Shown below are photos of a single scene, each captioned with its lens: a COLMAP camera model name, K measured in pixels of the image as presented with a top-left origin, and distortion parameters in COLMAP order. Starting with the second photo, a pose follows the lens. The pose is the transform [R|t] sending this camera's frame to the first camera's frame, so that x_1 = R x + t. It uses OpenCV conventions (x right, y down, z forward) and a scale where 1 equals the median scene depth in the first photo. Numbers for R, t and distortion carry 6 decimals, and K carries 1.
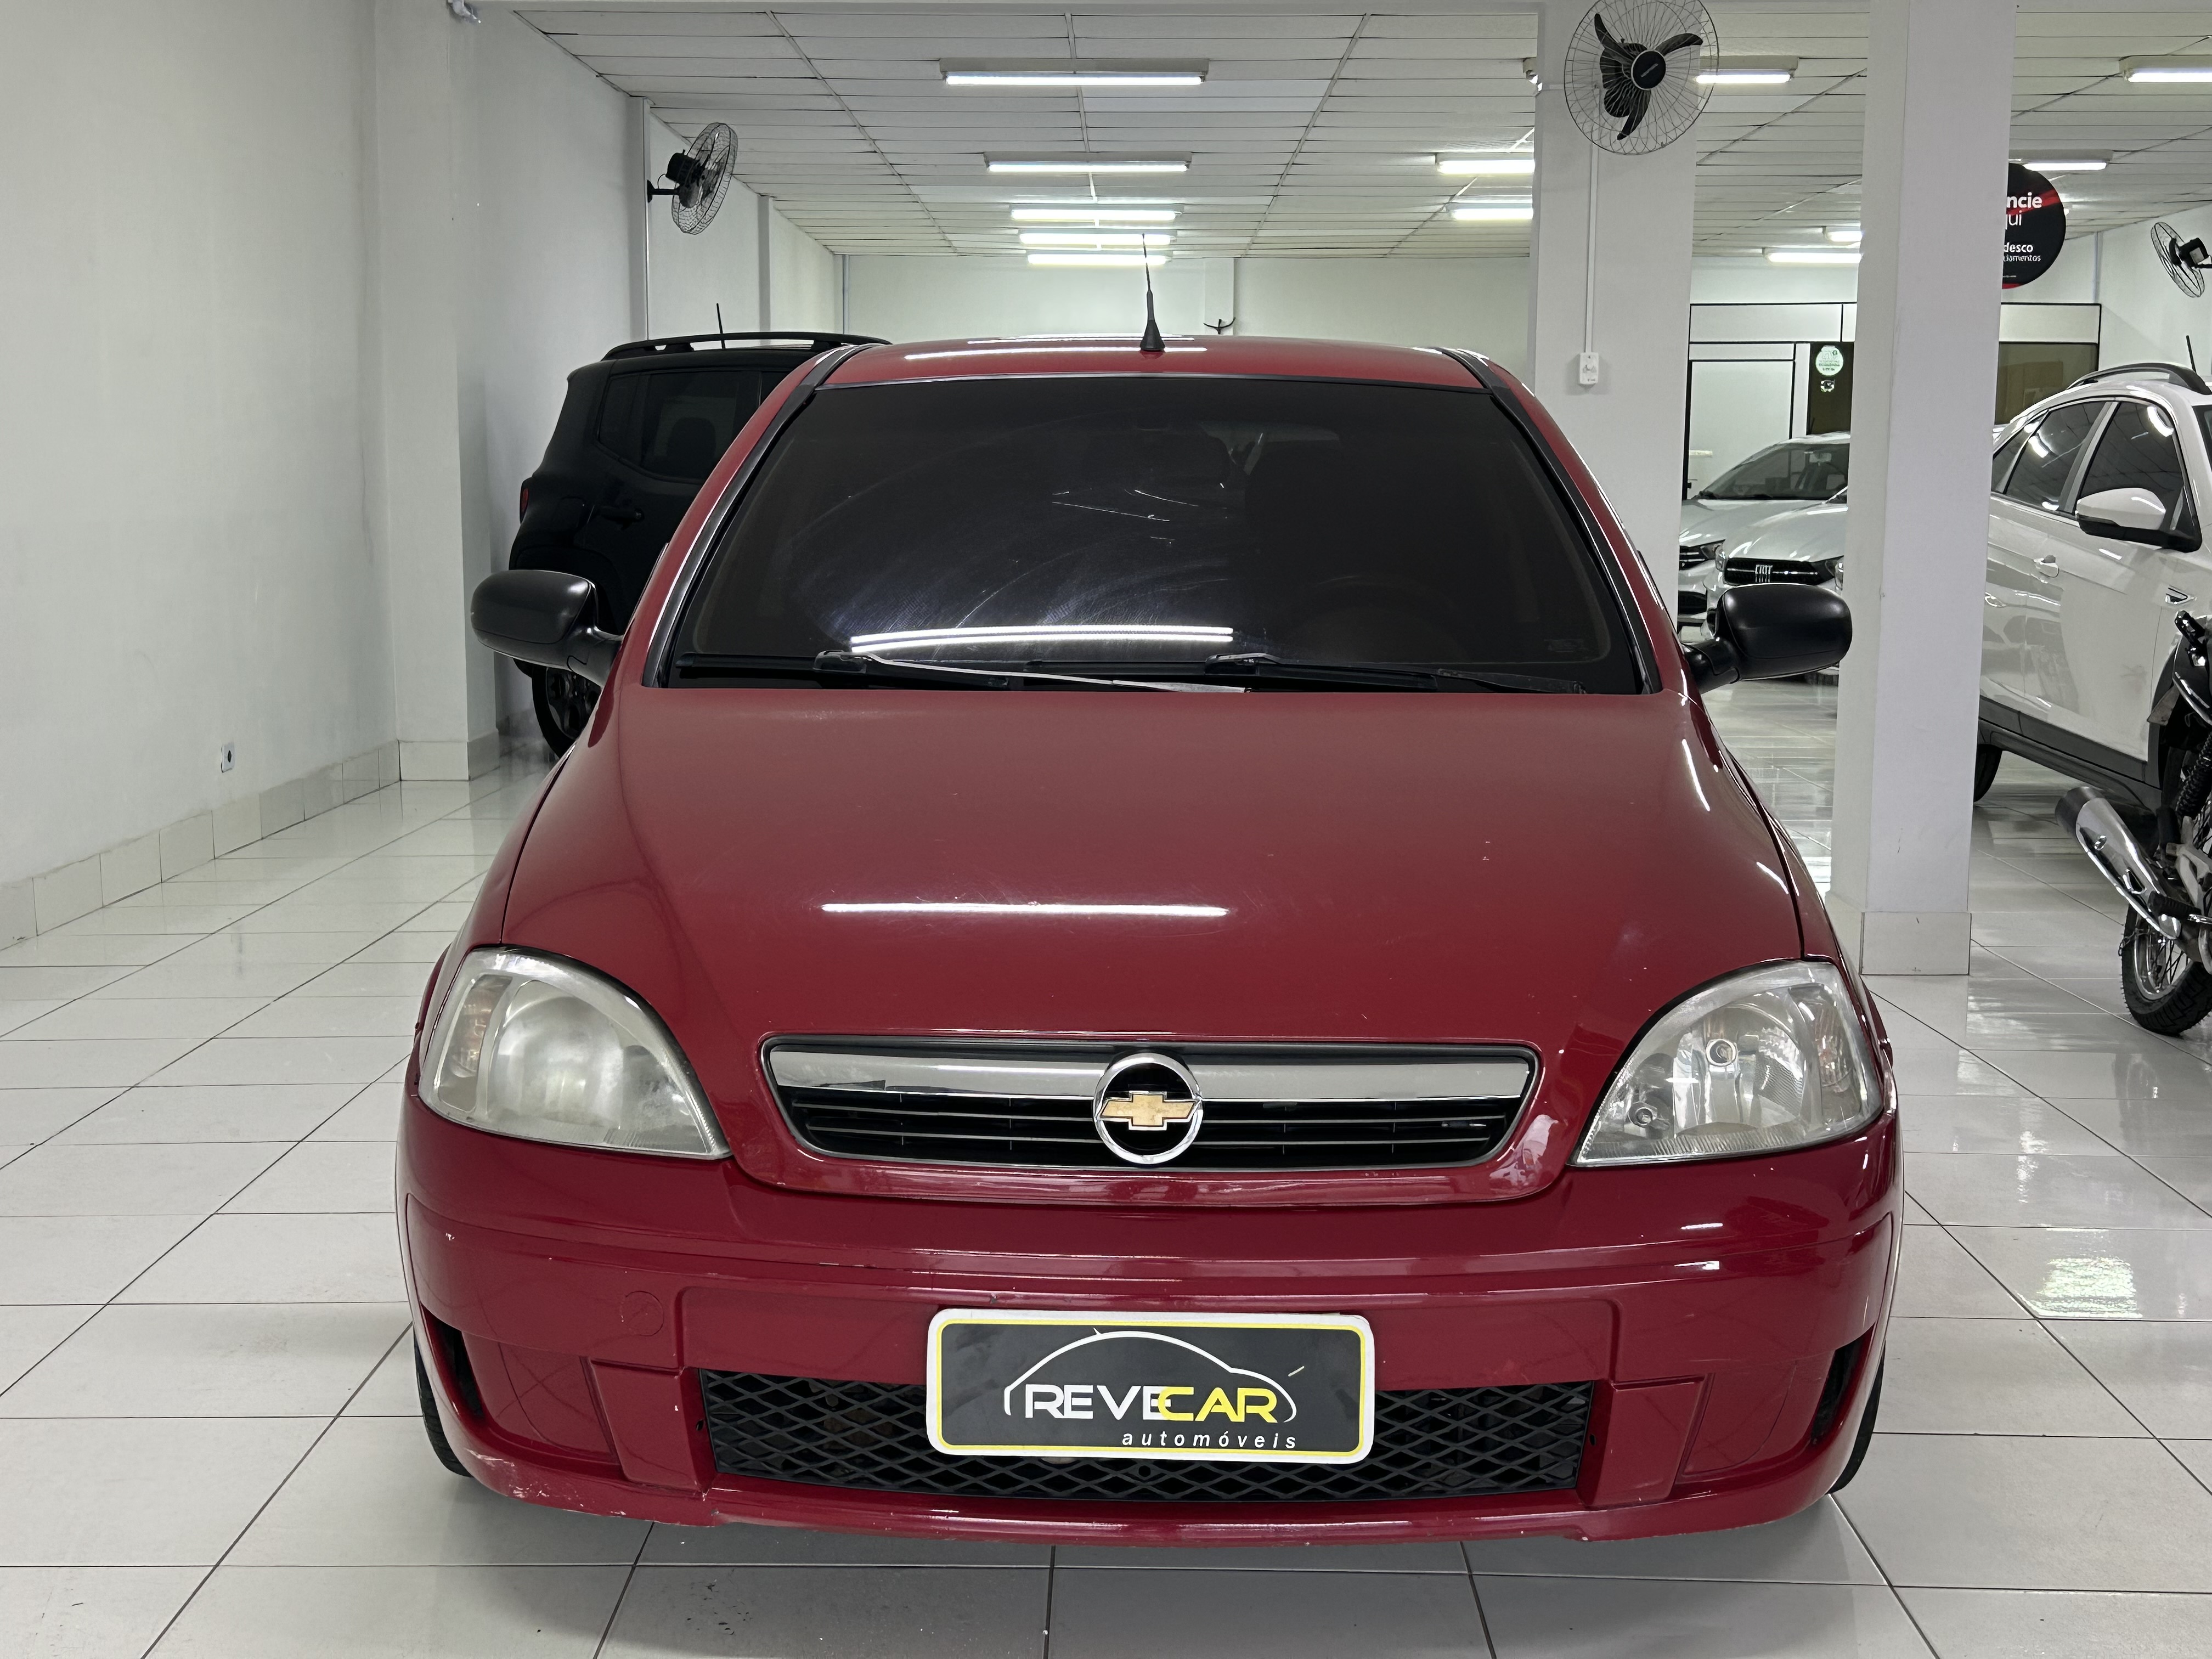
lens RADIAL K [[2634.9, 0, 1106.0], [0, 2634.9, 829.5], [0, 0, 1]] dist [-0.182234, 0.771203]
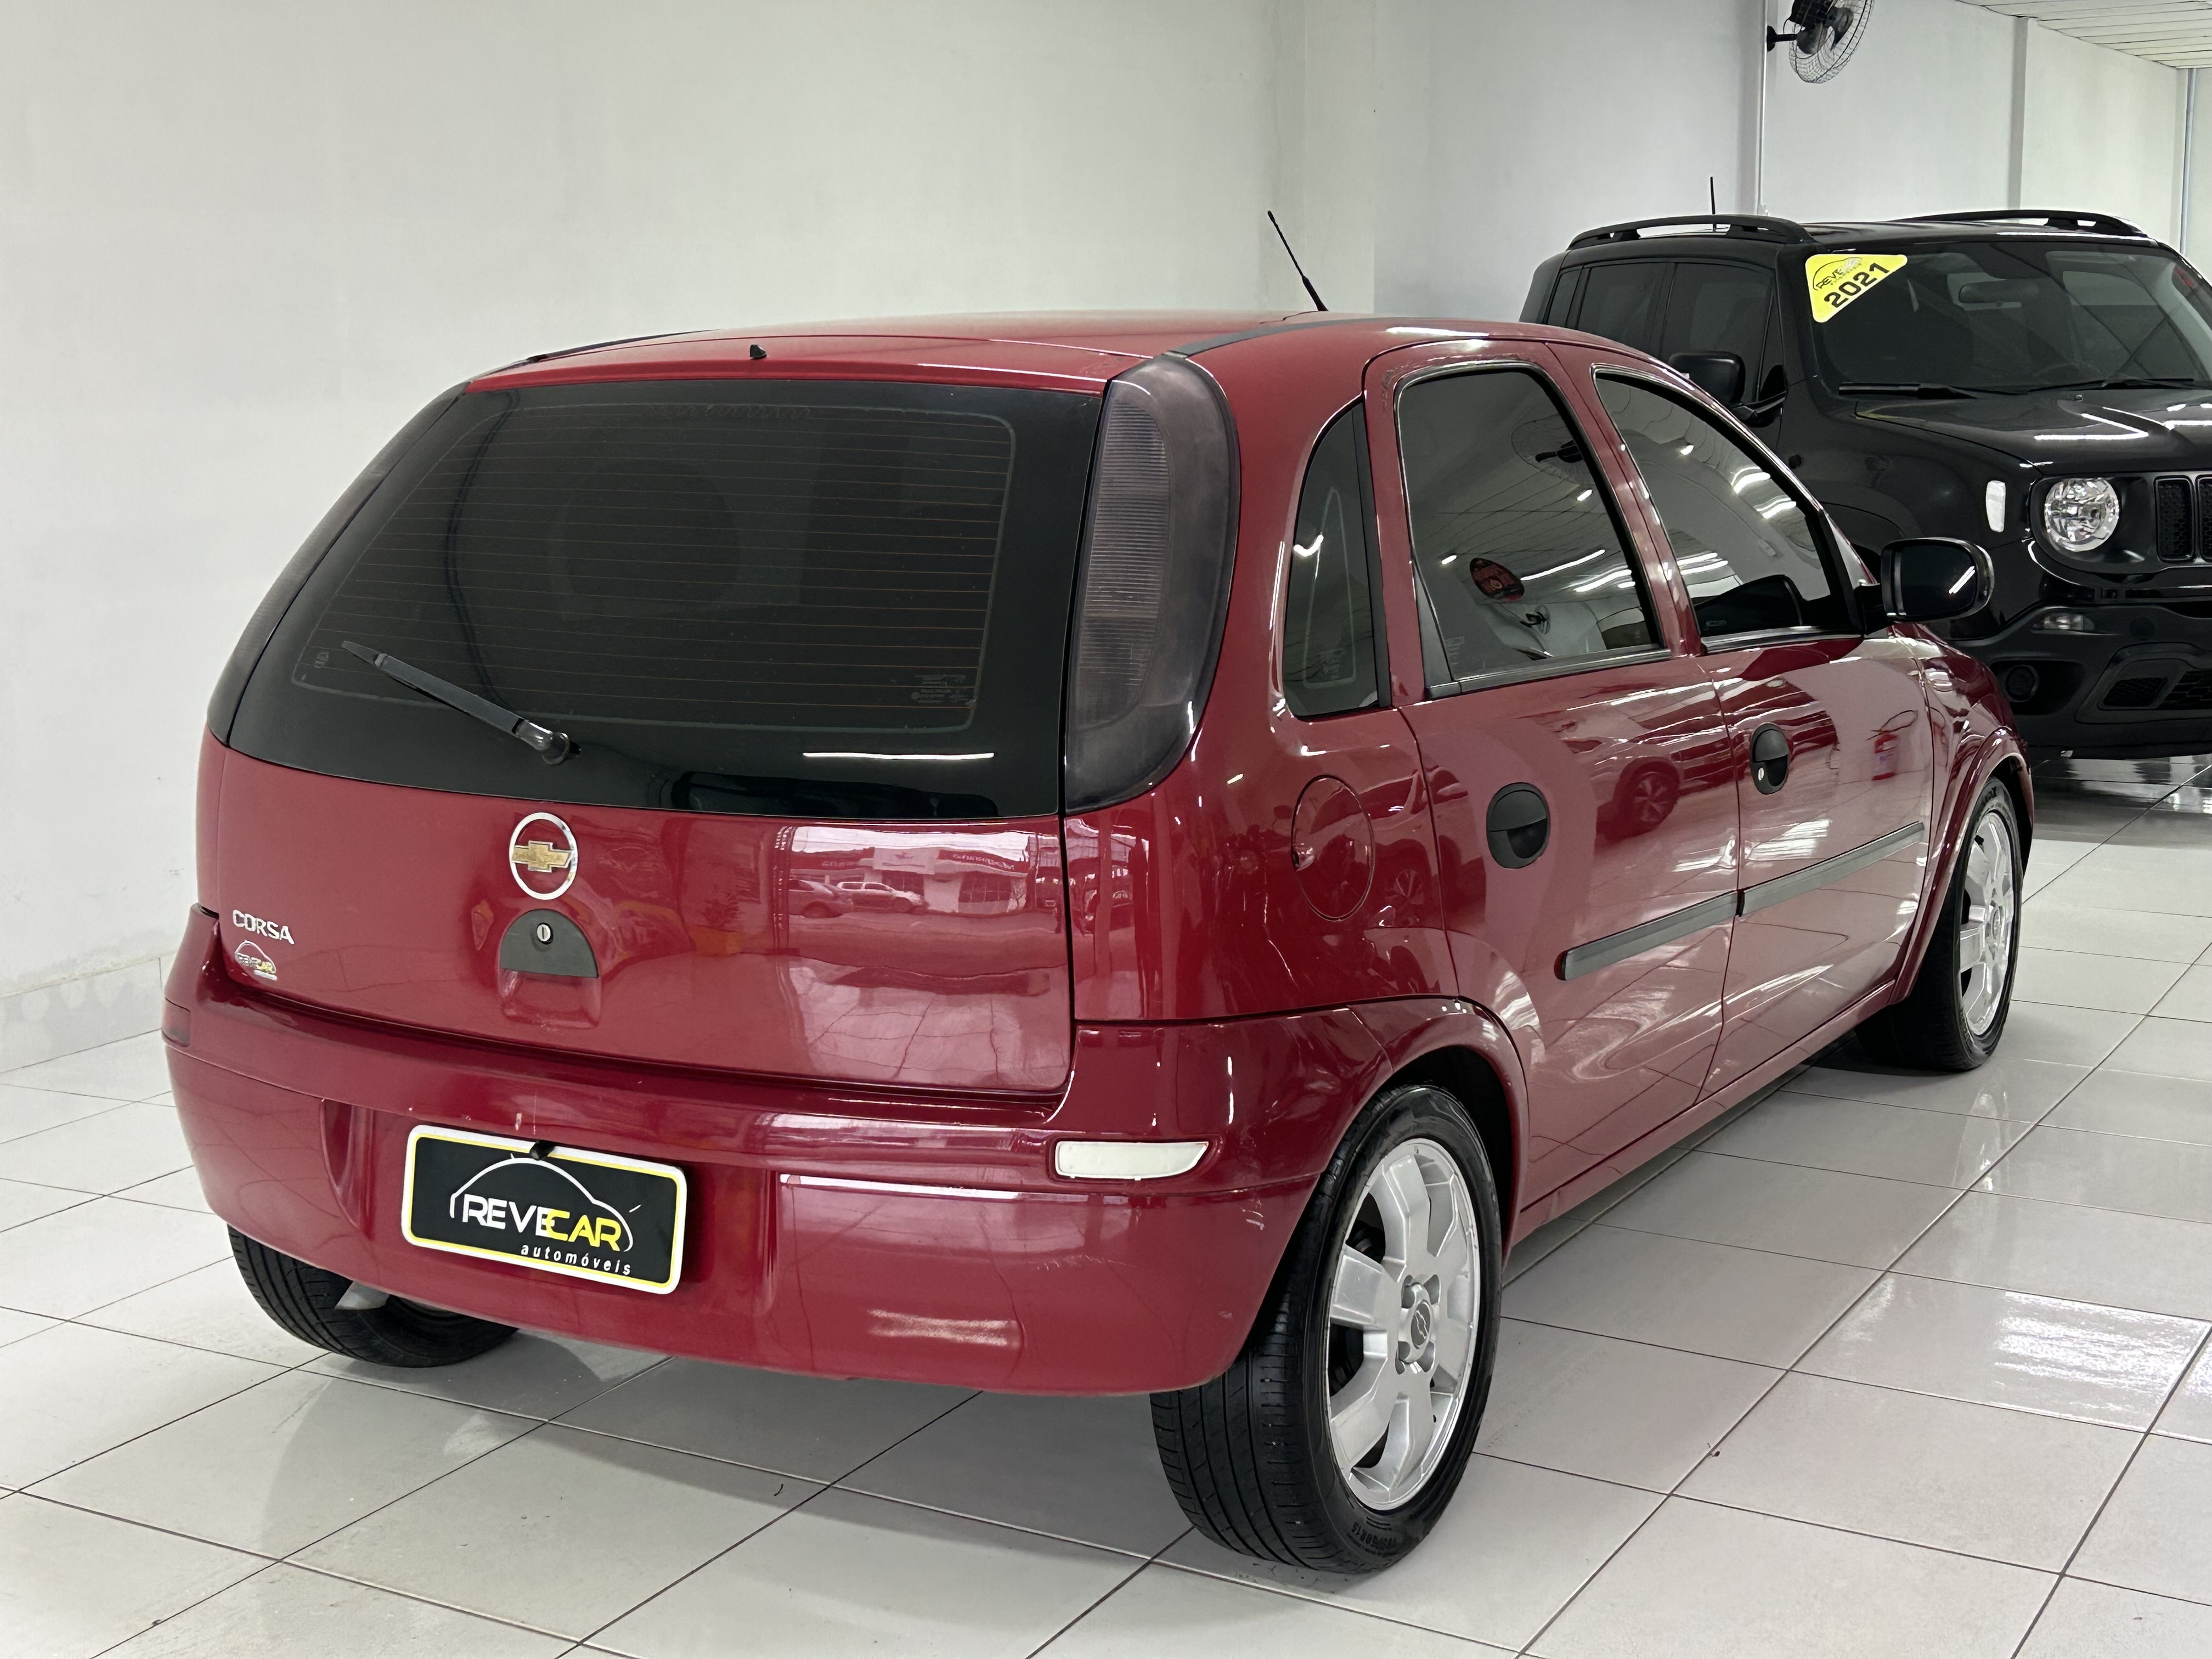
lens RADIAL K [[3132.0, 0, 1106.0], [0, 3132.0, 829.5], [0, 0, 1]] dist [0.126857, 0.010334]
pose [[0.855872, 0.059999, -0.513697, 0.961389], [-0.051438, 0.998198, 0.030886, -0.016199], [0.514624, -0.000011, 0.857416, -0.096379]]
